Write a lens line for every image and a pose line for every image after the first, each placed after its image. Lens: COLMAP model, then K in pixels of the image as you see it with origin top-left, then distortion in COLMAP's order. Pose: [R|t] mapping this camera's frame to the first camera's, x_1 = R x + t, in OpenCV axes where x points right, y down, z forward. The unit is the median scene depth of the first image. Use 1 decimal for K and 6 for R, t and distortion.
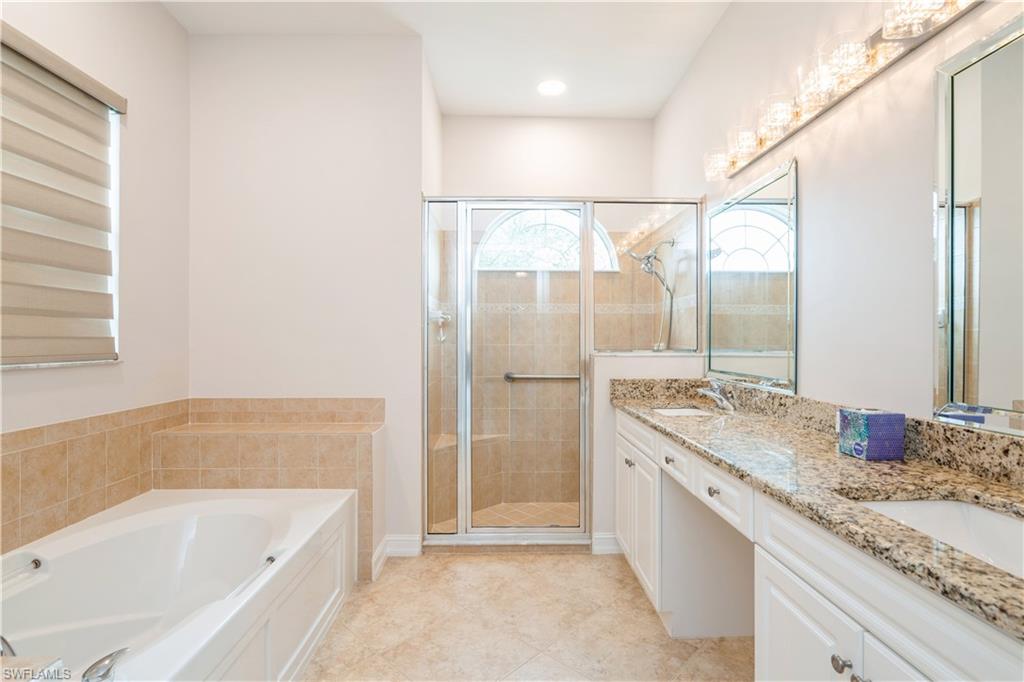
lens RADIAL K [[485.5, 0, 511.0], [0, 485.5, 340.6], [0, 0, 1]] dist [-0.007814, 0.001076]
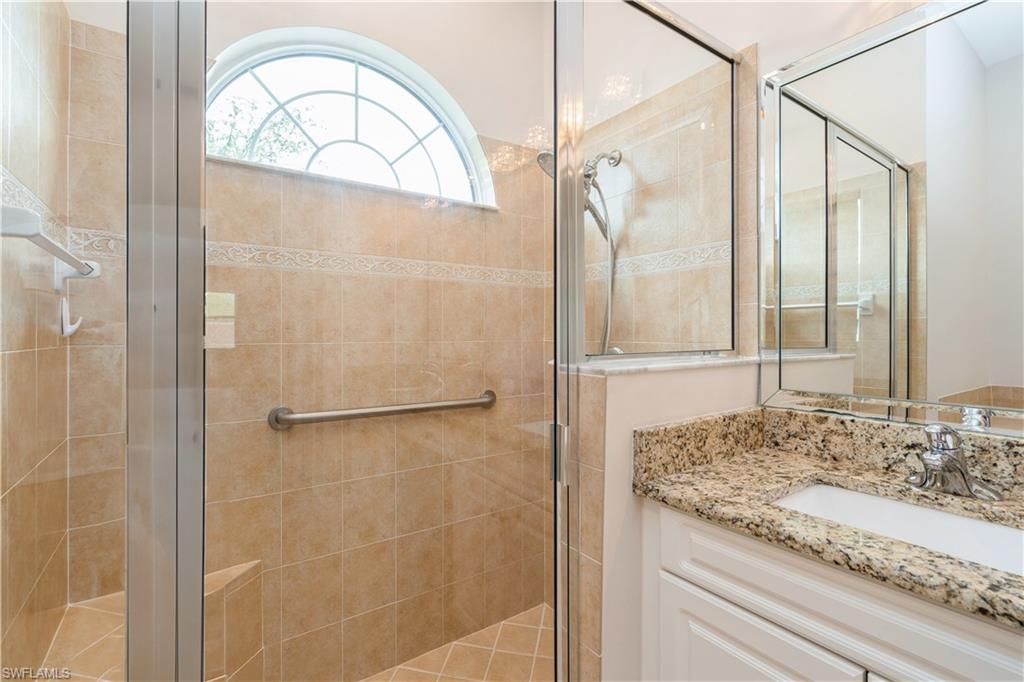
lens RADIAL K [[465.0, 0, 513.5], [0, 465.0, 335.1], [0, 0, 1]] dist [-0.000089, 0.000419]
pose [[0.829490, -0.006698, 0.558481, -0.083851], [0.006051, 0.999977, 0.003006, 0.000915], [-0.558488, 0.000886, 0.829512, 0.759559]]
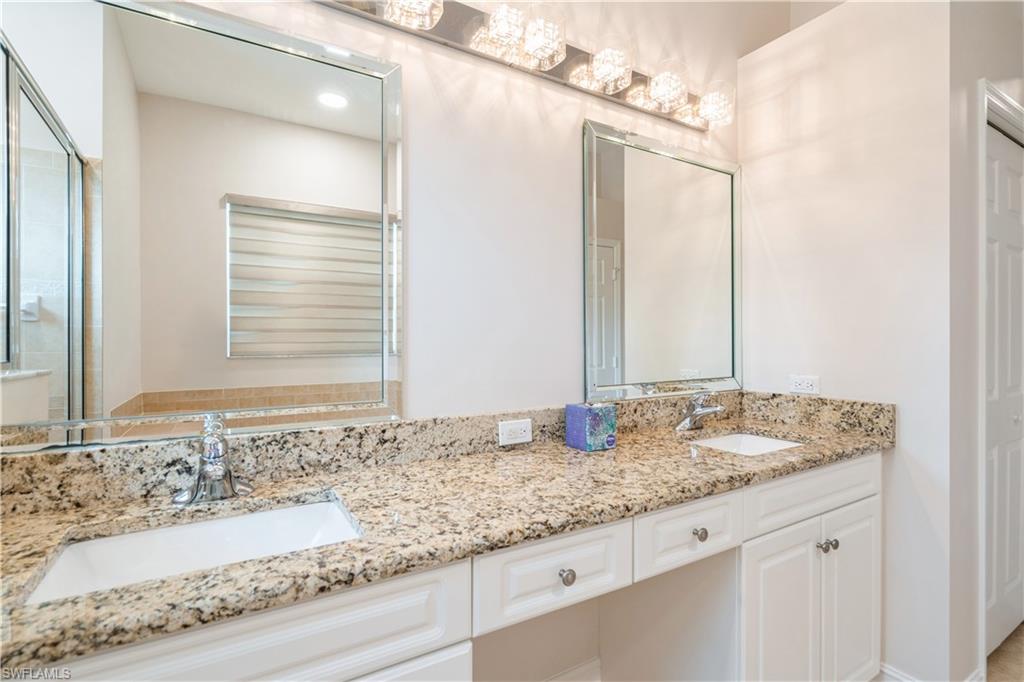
lens RADIAL K [[485.5, 0, 513.9], [0, 485.5, 340.2], [0, 0, 1]] dist [-0.007814, 0.001076]
pose [[-0.498979, 0.000522, 0.866614, -0.052512], [0.002709, 0.999996, 0.000958, 0.000638], [-0.866610, 0.002826, -0.498978, 0.857823]]
